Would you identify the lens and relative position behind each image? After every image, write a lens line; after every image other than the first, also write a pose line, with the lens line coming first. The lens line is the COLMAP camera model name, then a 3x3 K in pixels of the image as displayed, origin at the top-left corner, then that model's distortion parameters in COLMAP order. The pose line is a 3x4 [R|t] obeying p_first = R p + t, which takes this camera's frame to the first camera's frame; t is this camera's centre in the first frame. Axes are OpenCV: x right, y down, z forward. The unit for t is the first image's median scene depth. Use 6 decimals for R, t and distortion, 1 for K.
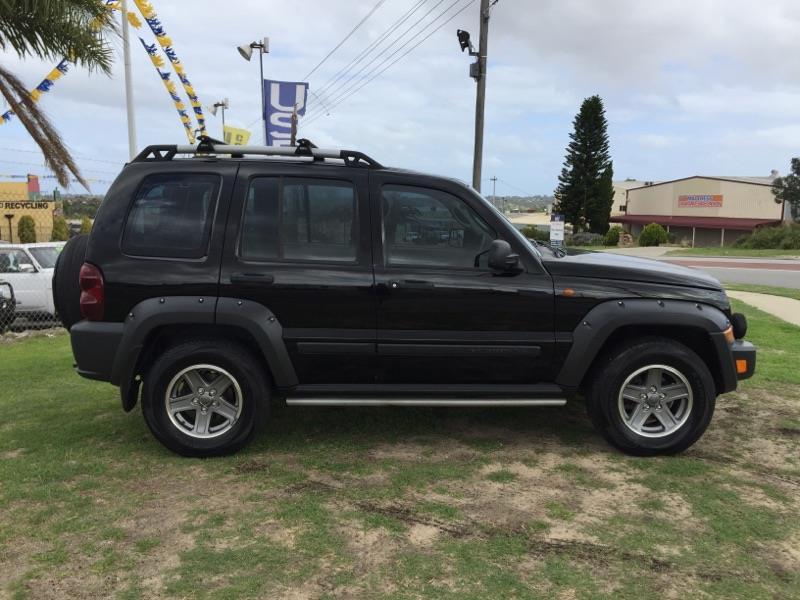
lens RADIAL K [[687.1, 0, 404.9], [0, 687.1, 310.6], [0, 0, 1]] dist [0.085662, -0.124136]
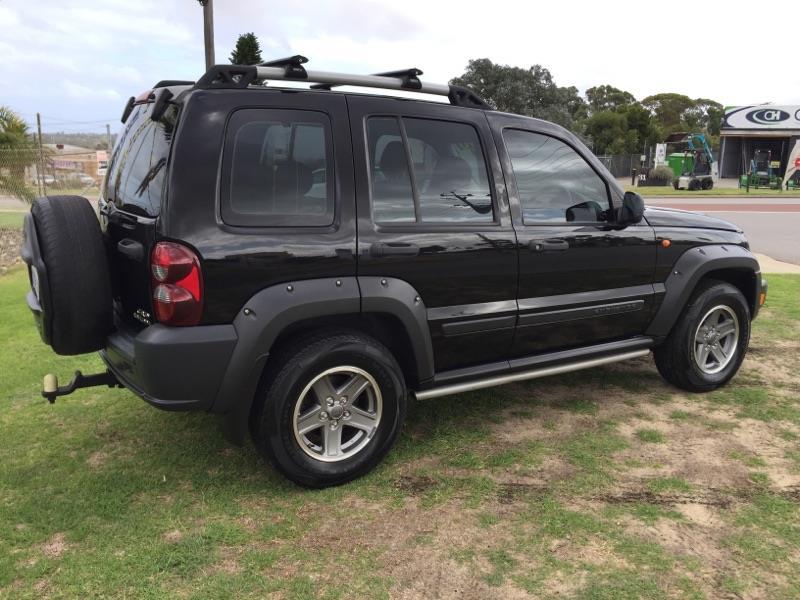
lens RADIAL K [[687.1, 0, 403.0], [0, 687.1, 302.6], [0, 0, 1]] dist [0.085662, -0.124136]
pose [[0.872812, -0.100176, 0.477664, -0.586101], [0.065978, 0.993943, 0.087892, -0.054379], [-0.483576, -0.045198, 0.874135, 0.304423]]
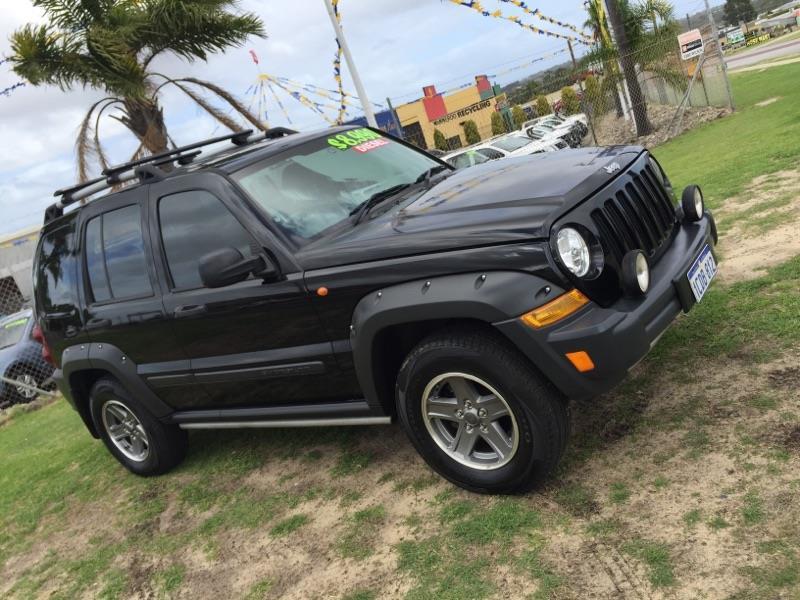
lens RADIAL K [[687.1, 0, 410.8], [0, 687.1, 311.9], [0, 0, 1]] dist [0.085662, -0.124136]
pose [[0.755791, -0.113709, -0.644864, 0.787714], [0.251364, 0.959739, 0.125371, -0.074788], [0.604645, -0.256850, 0.753944, 0.494452]]
